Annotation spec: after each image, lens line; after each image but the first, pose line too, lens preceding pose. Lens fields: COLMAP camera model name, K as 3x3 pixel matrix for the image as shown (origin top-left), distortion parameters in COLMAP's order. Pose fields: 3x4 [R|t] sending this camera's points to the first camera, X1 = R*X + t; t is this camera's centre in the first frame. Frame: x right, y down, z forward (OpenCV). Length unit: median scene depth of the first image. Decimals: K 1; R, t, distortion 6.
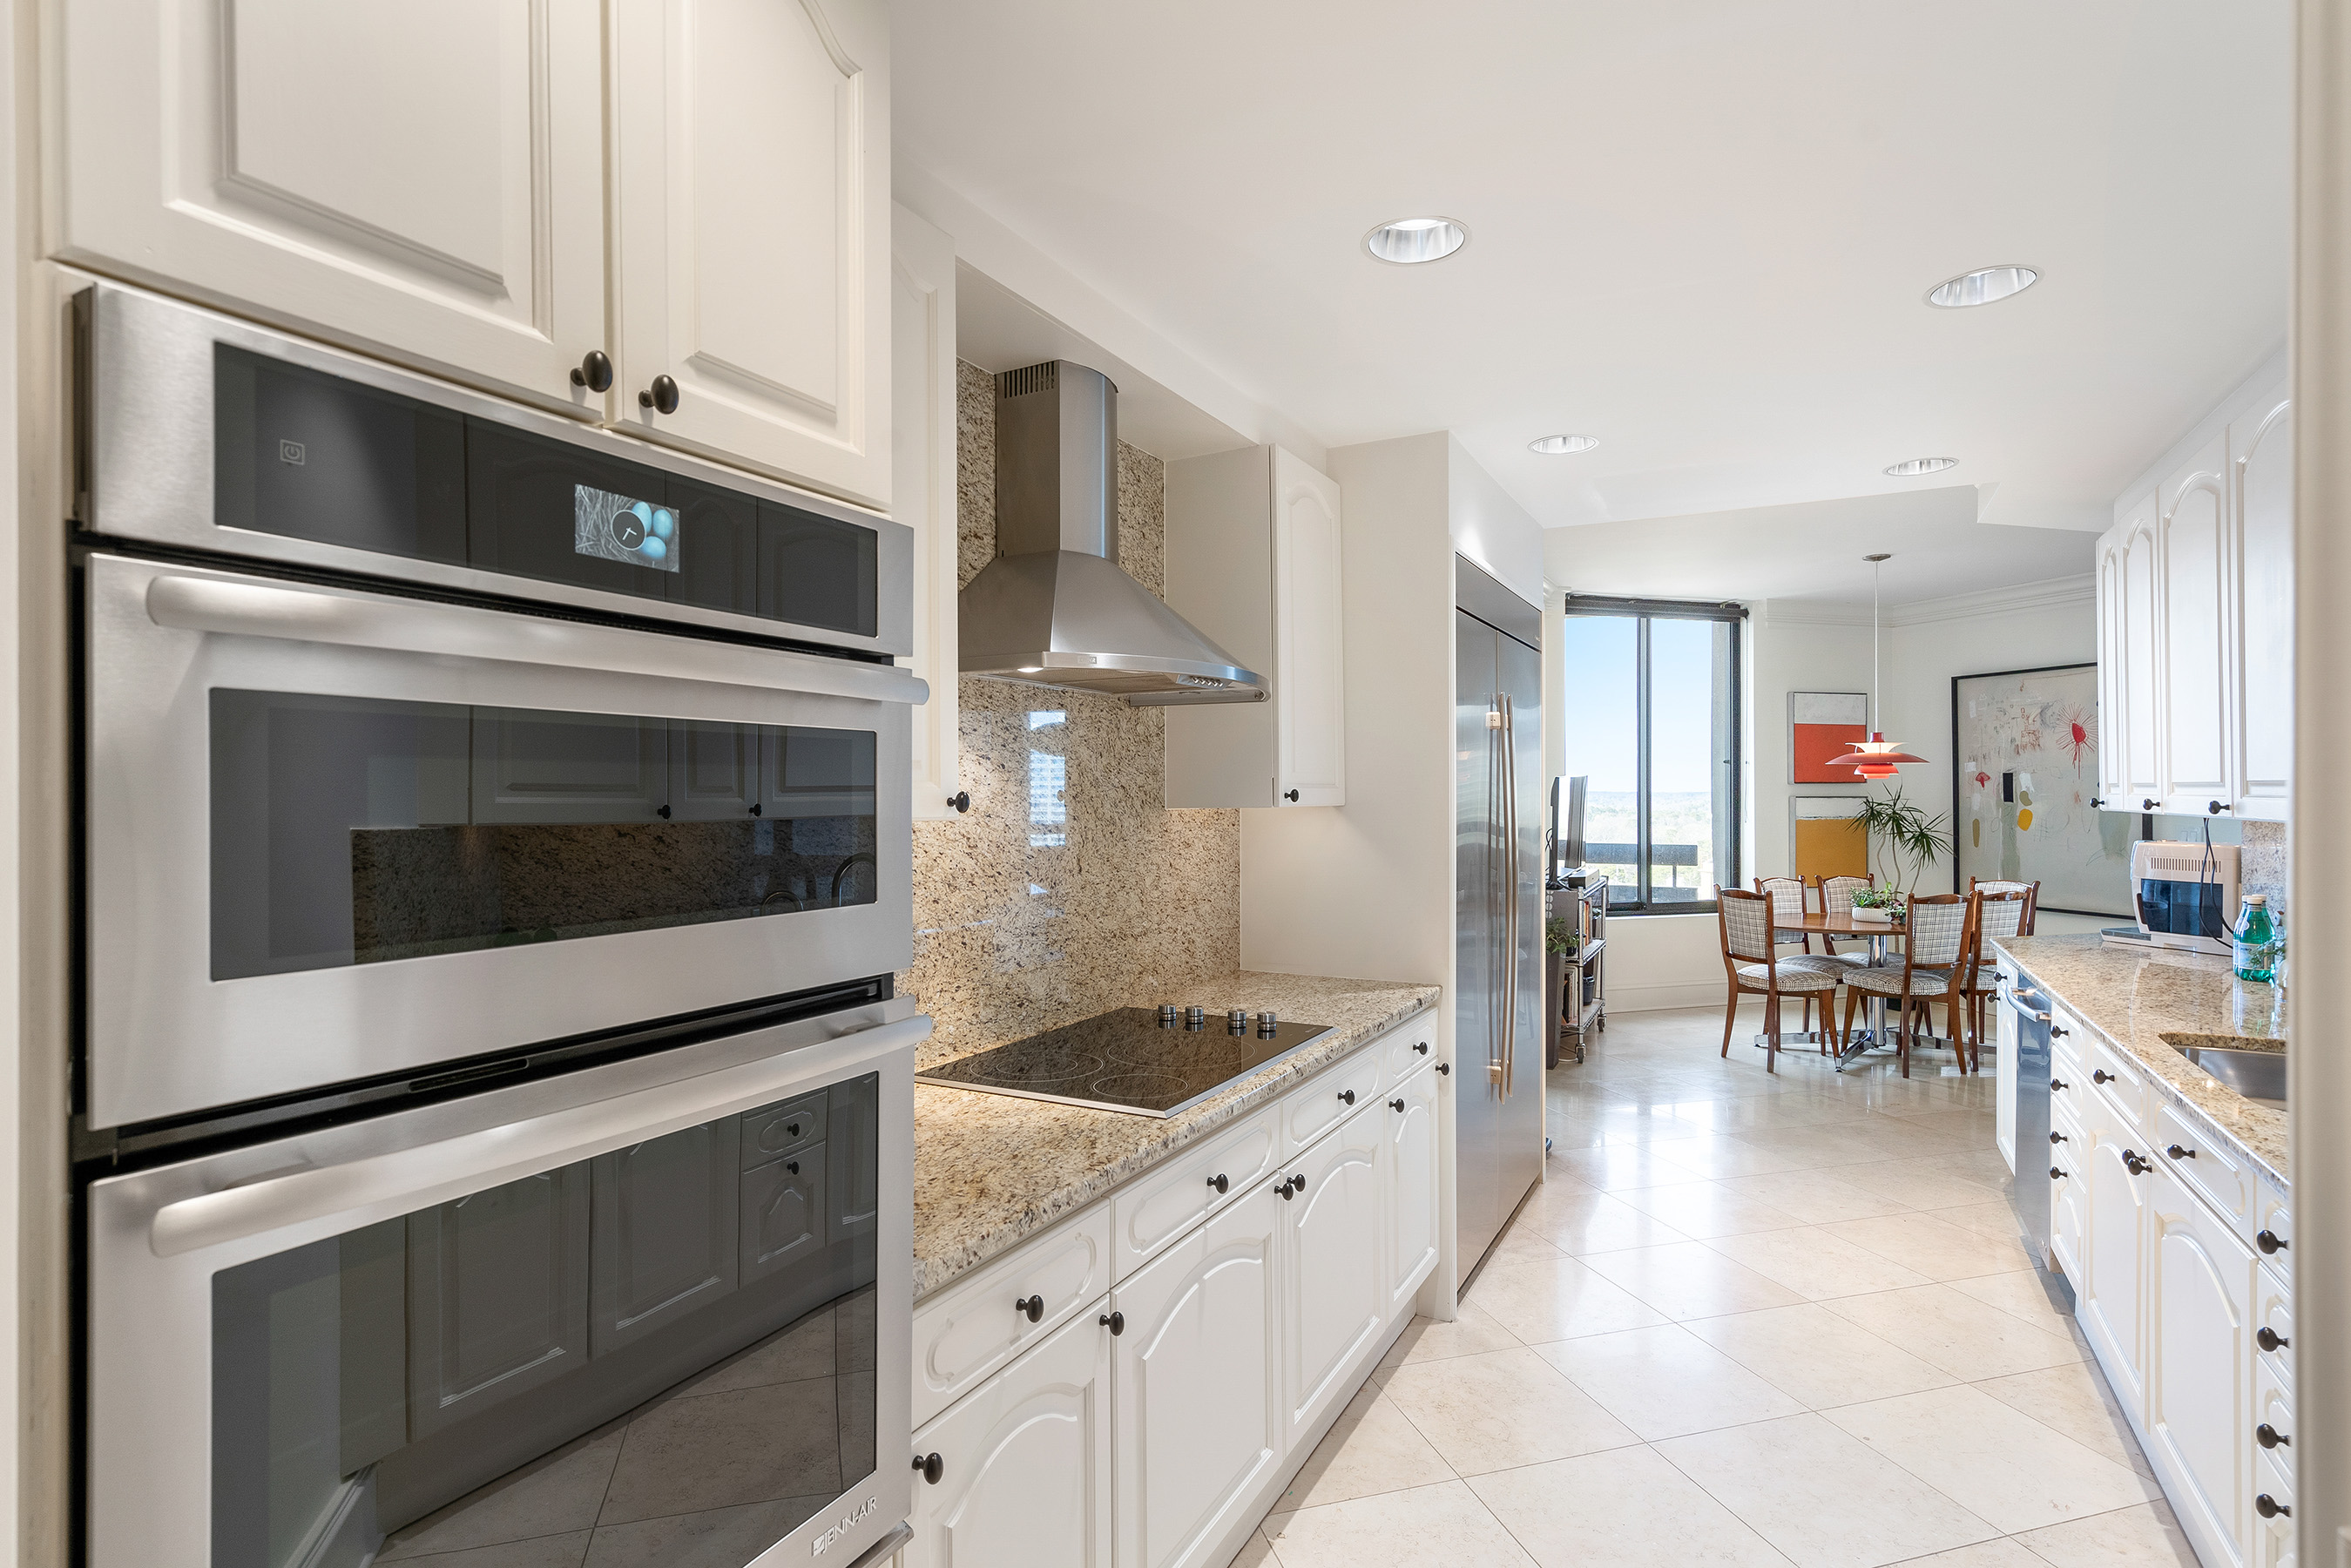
lens RADIAL K [[1164.4, 0, 1155.6], [0, 1164.4, 810.9], [0, 0, 1]] dist [-0.001434, 0.001460]
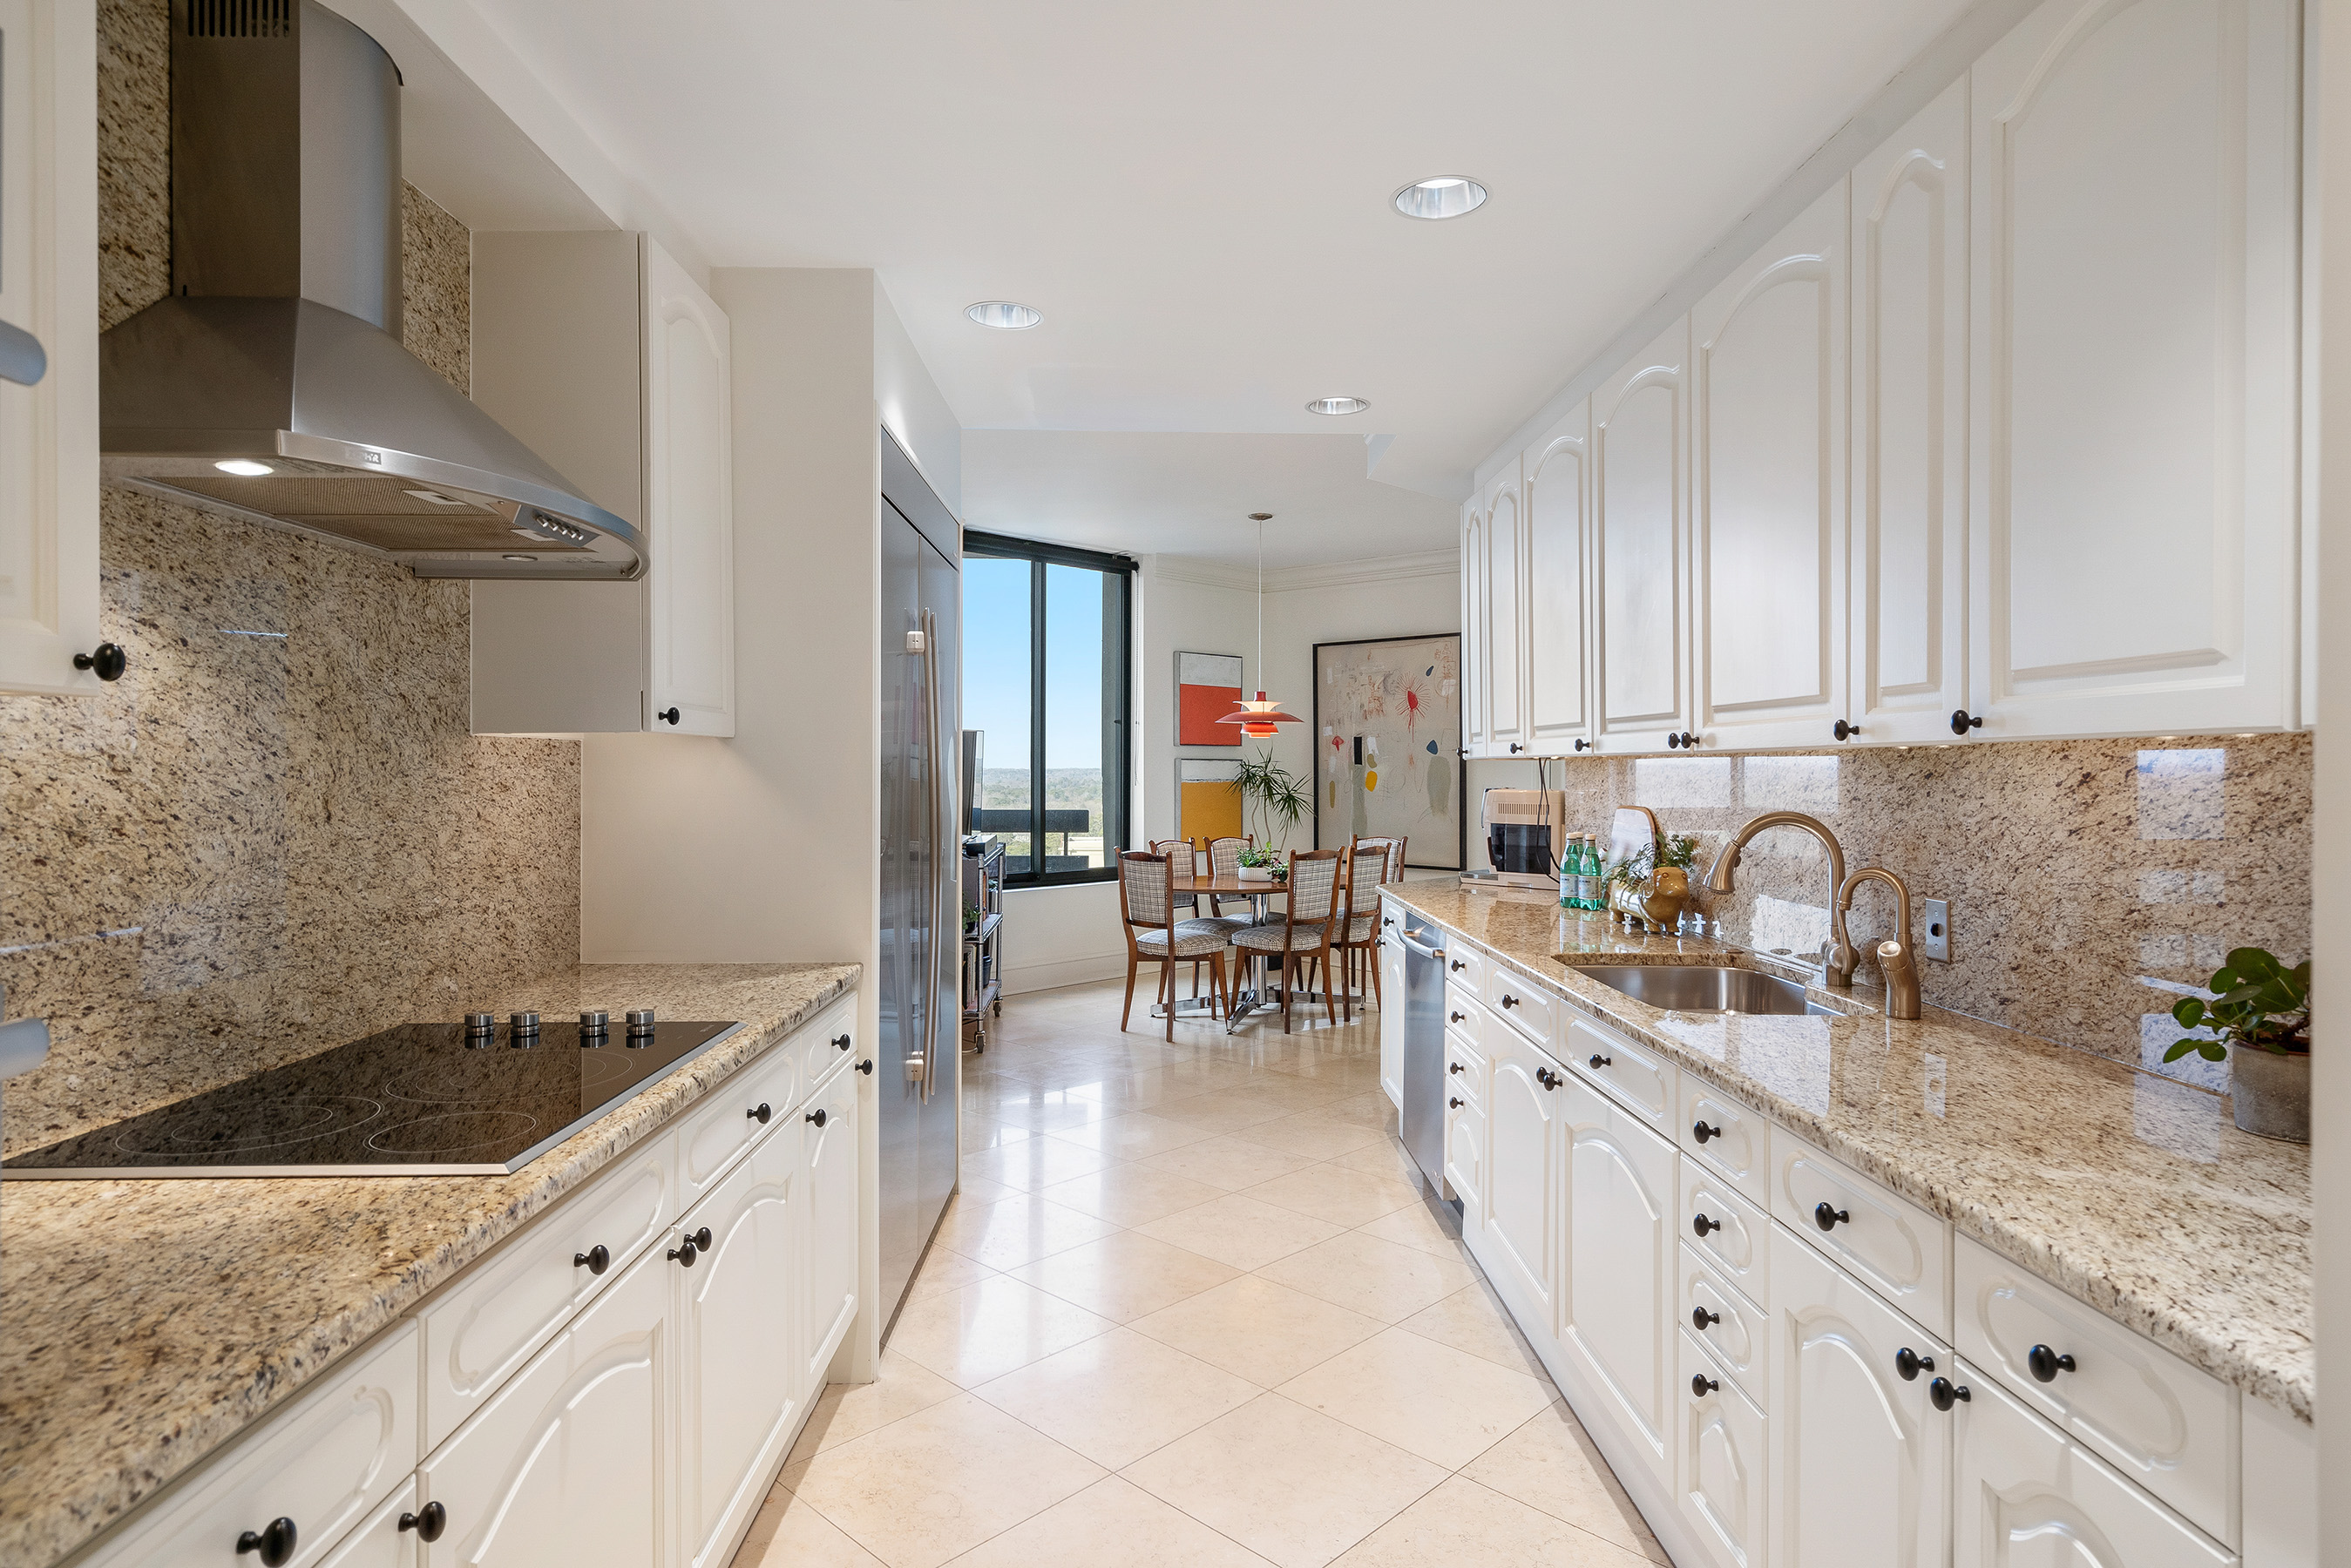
lens RADIAL K [[1309.4, 0, 1175.5], [0, 1309.4, 784.0], [0, 0, 1]] dist [0.003979, 0.000782]
pose [[0.860655, 0.002500, 0.509183, -0.028331], [0.001019, 0.999977, -0.006633, 0.034496], [-0.509188, 0.006228, 0.860633, 0.120082]]
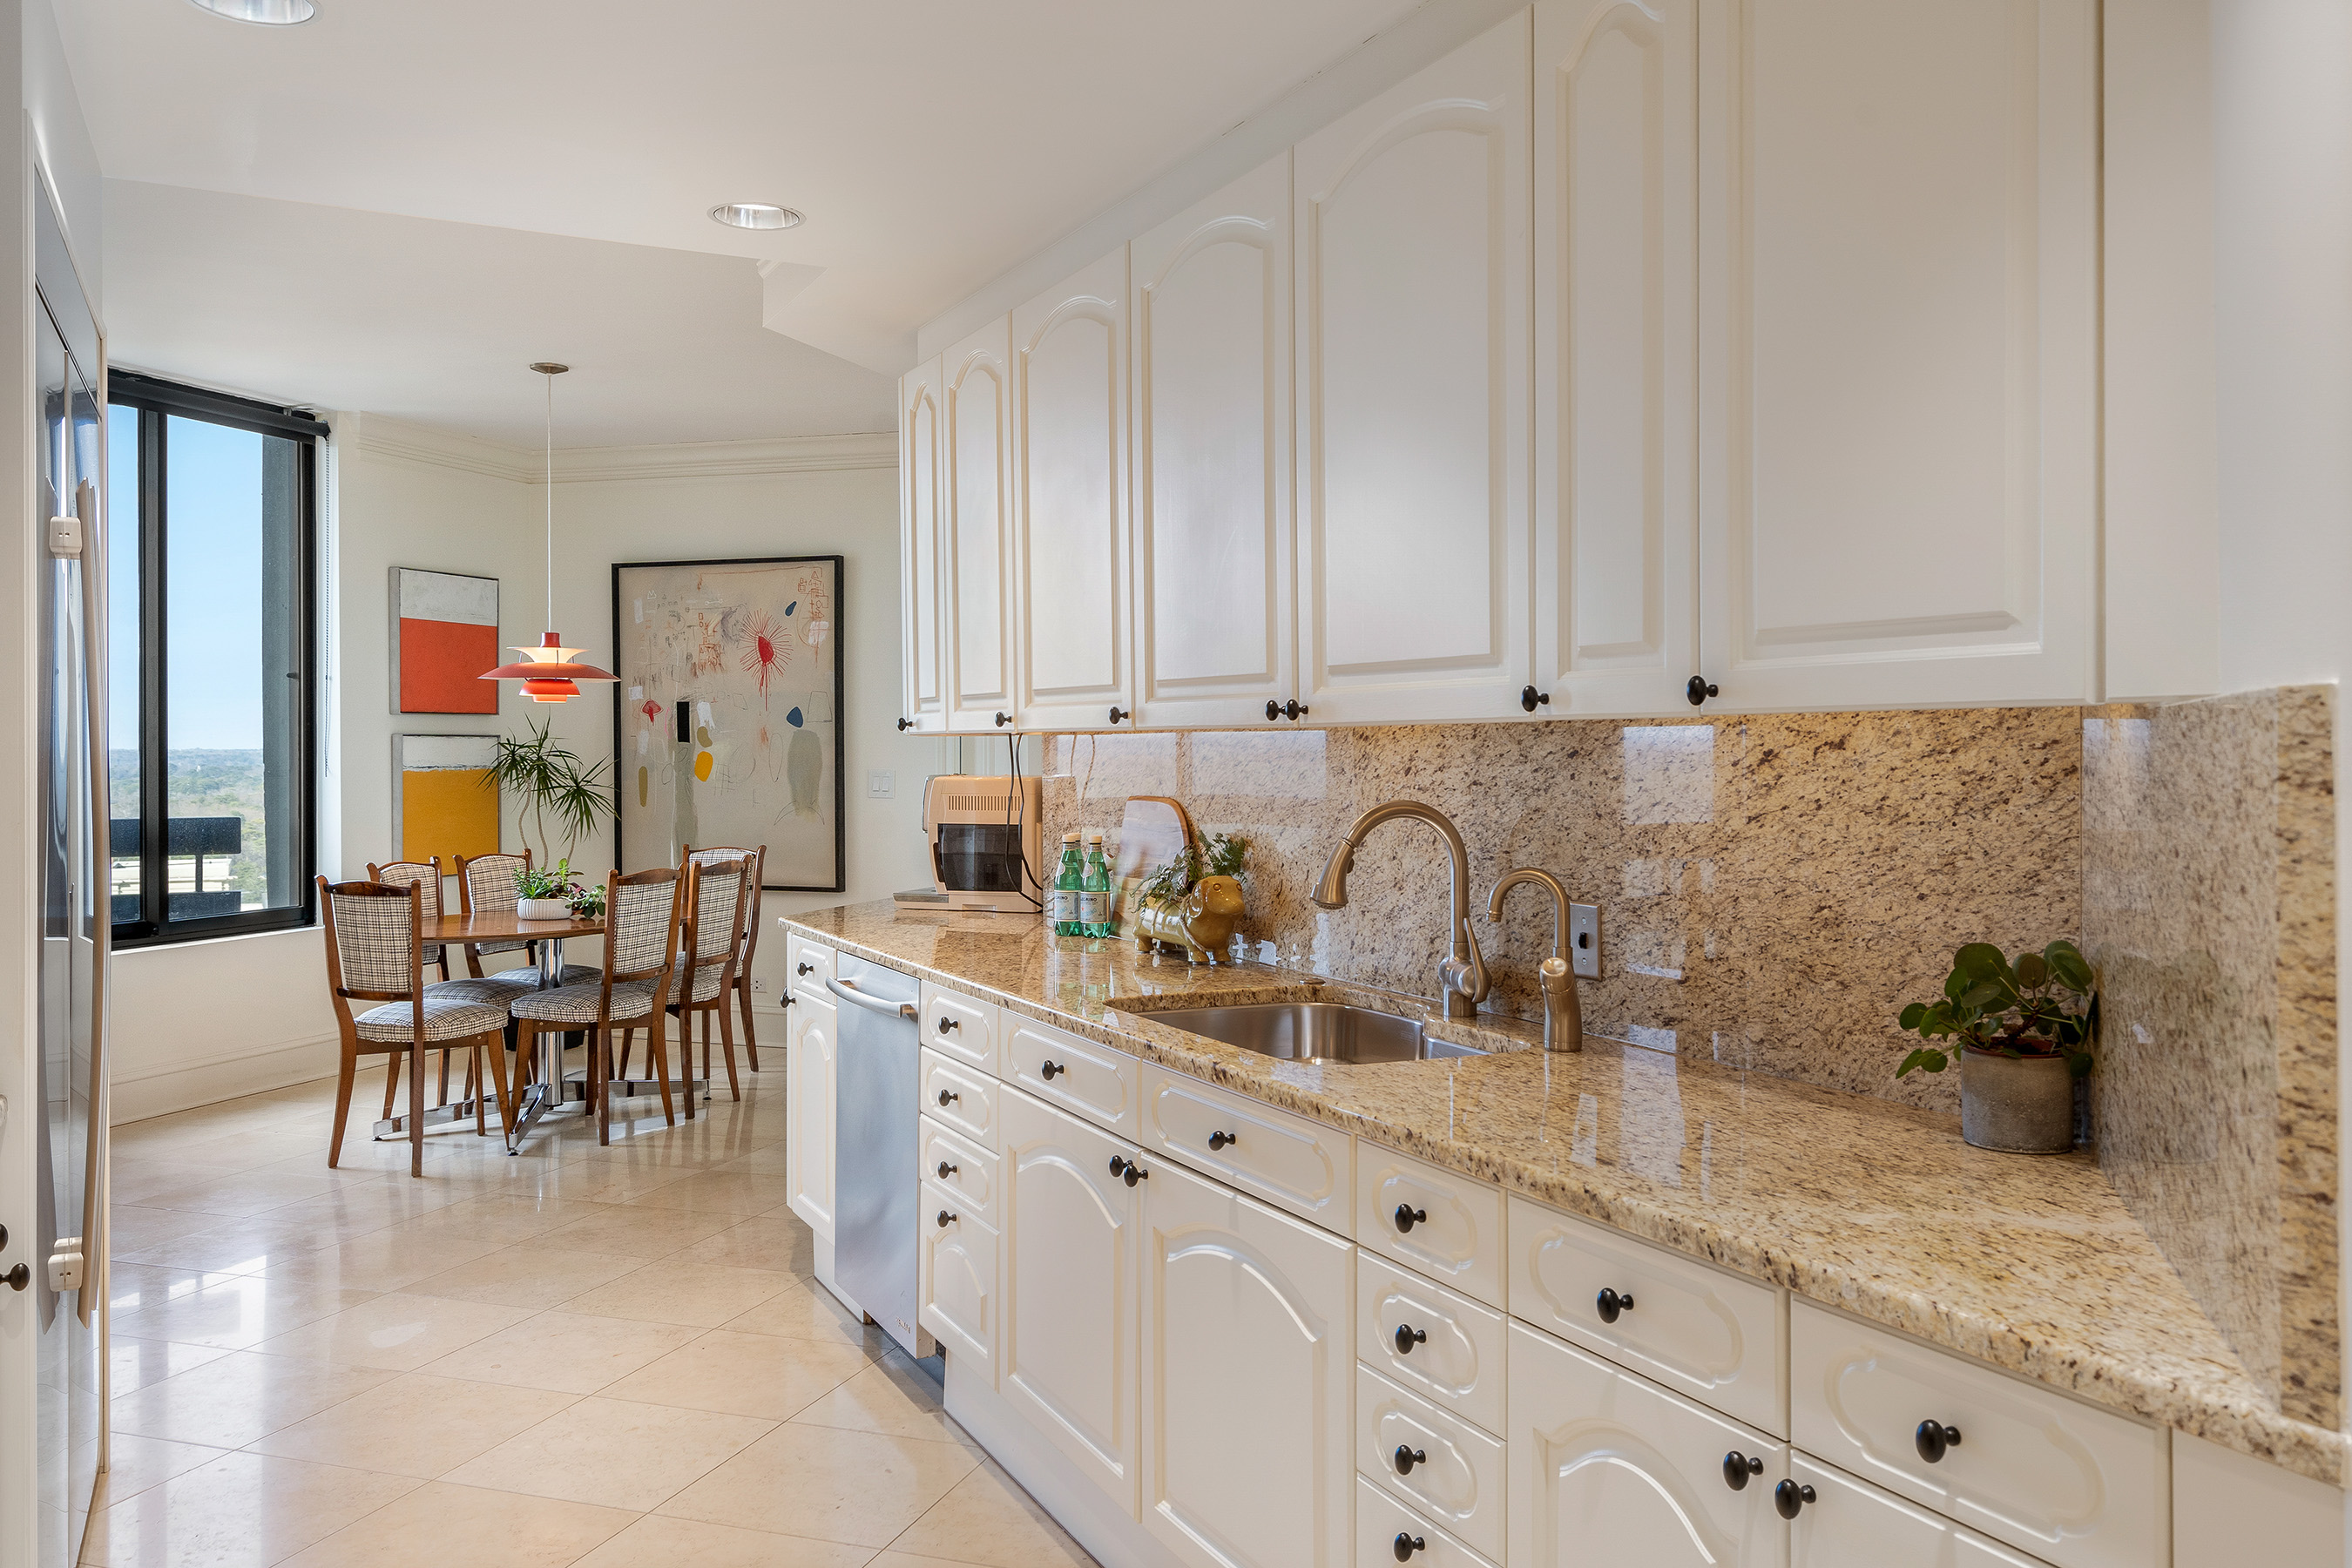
lens RADIAL K [[1840.9, 0, 1164.2], [0, 1840.9, 767.7], [0, 0, 1]] dist [0.007147, 0.001514]
pose [[0.553279, -0.004887, 0.832982, -0.107237], [0.014042, 0.999895, -0.003460, 0.031812], [-0.832878, 0.013612, 0.553289, 0.228216]]
